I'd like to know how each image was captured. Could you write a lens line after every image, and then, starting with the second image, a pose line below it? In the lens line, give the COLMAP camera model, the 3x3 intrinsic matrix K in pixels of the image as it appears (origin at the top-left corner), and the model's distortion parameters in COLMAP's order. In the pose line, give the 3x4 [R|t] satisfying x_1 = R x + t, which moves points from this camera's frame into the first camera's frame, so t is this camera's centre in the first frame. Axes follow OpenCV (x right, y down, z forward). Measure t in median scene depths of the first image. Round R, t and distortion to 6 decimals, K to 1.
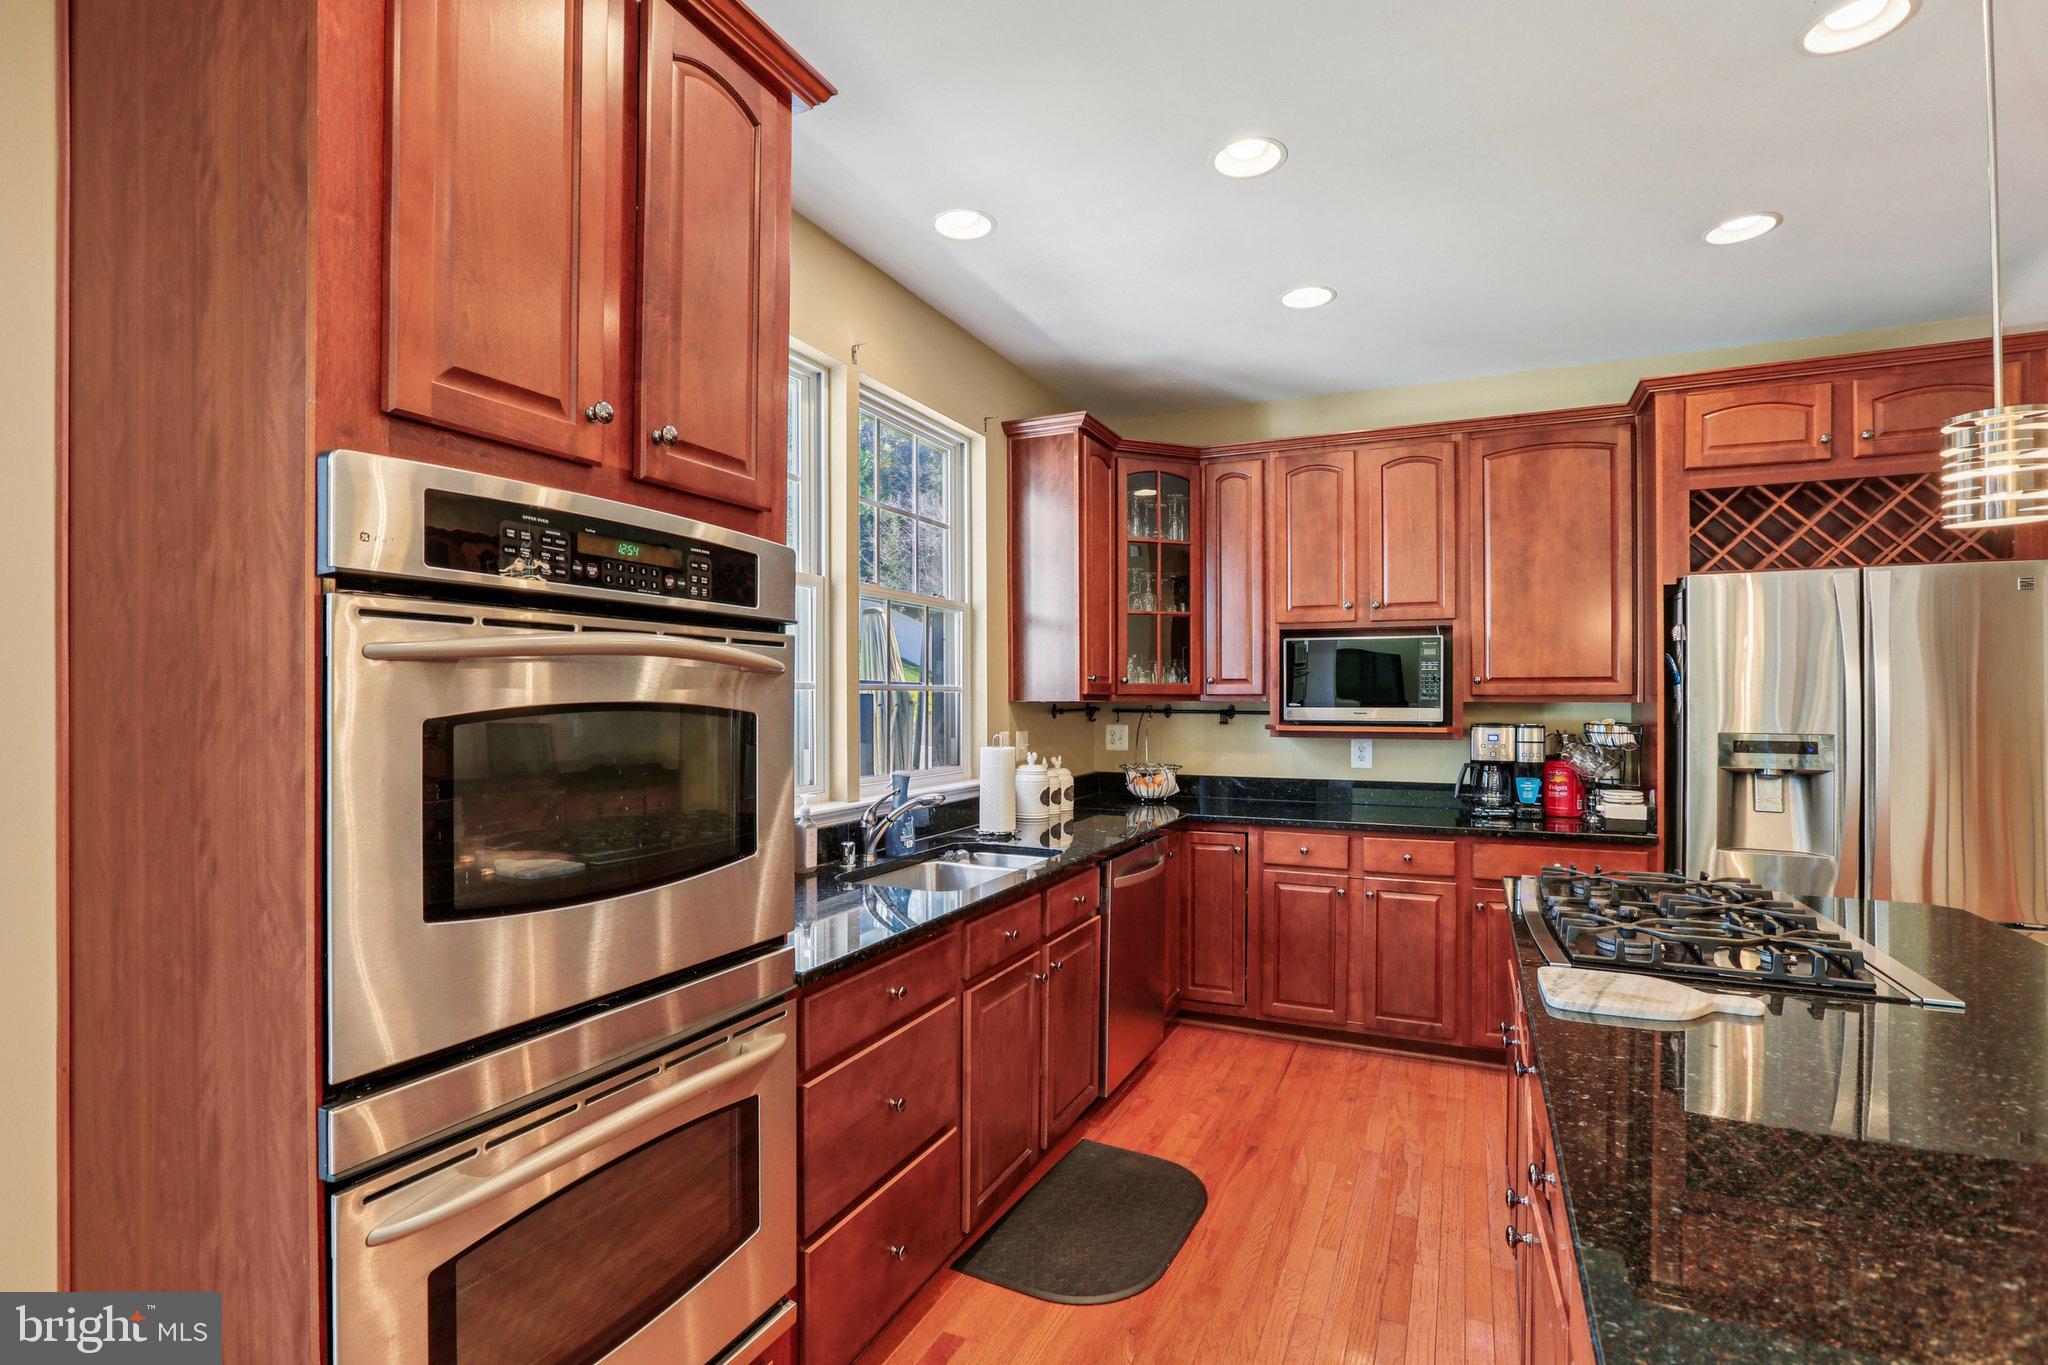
lens RADIAL K [[963.3, 0, 1017.9], [0, 963.3, 679.3], [0, 0, 1]] dist [-0.019623, 0.001191]
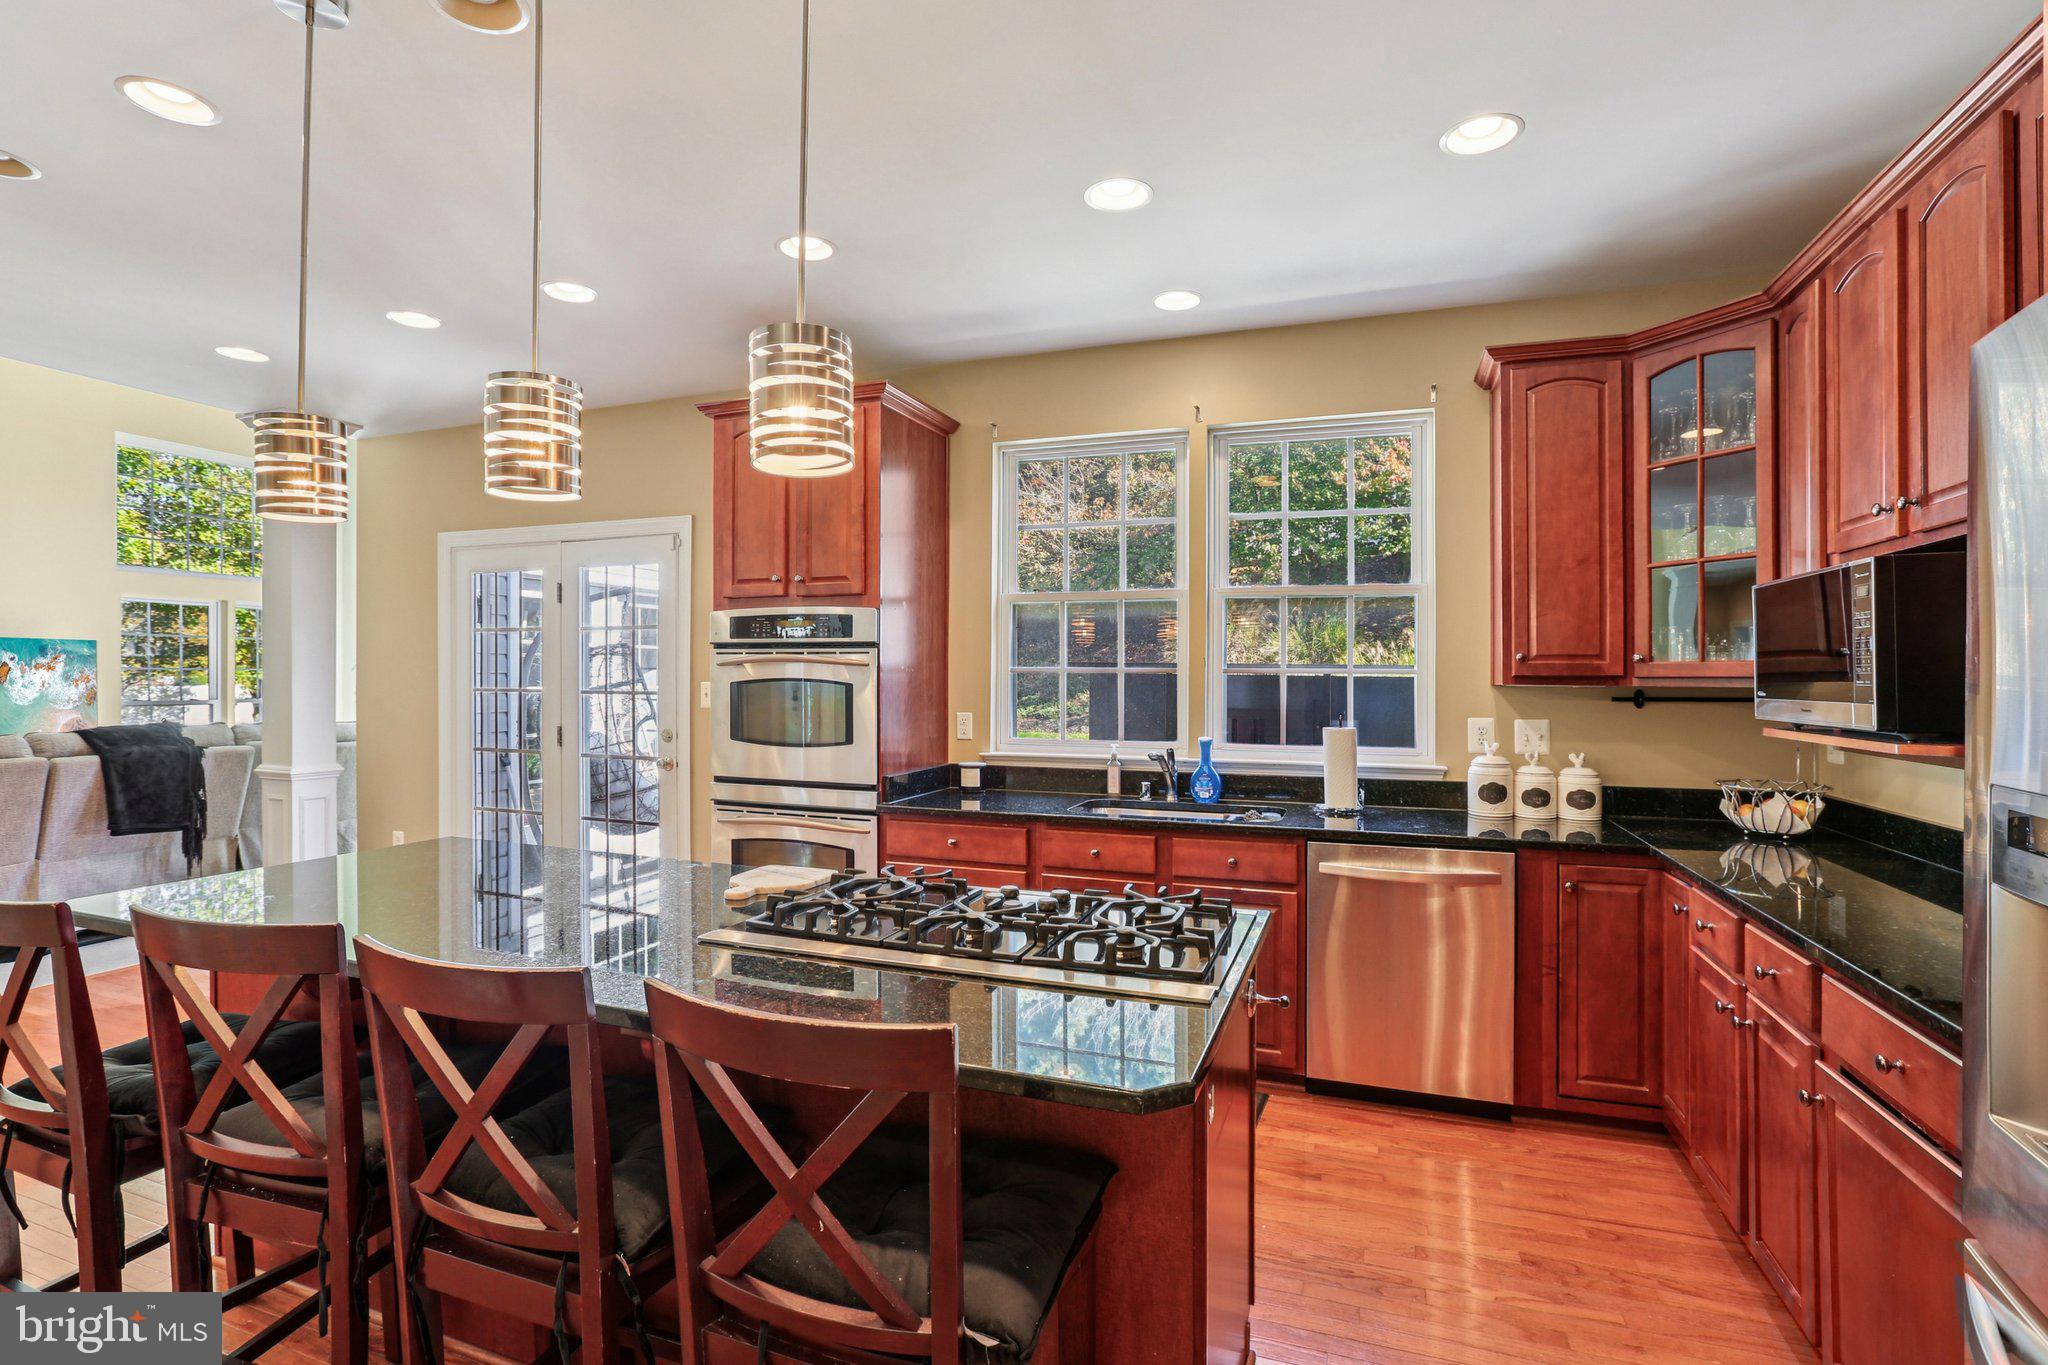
lens RADIAL K [[963.3, 0, 1017.9], [0, 963.3, 679.3], [0, 0, 1]] dist [-0.019623, 0.001191]
pose [[0.083873, 0.003701, -0.996470, 1.280118], [0.012894, 0.999905, 0.004799, 0.012043], [0.996393, -0.013251, 0.083817, 0.742837]]
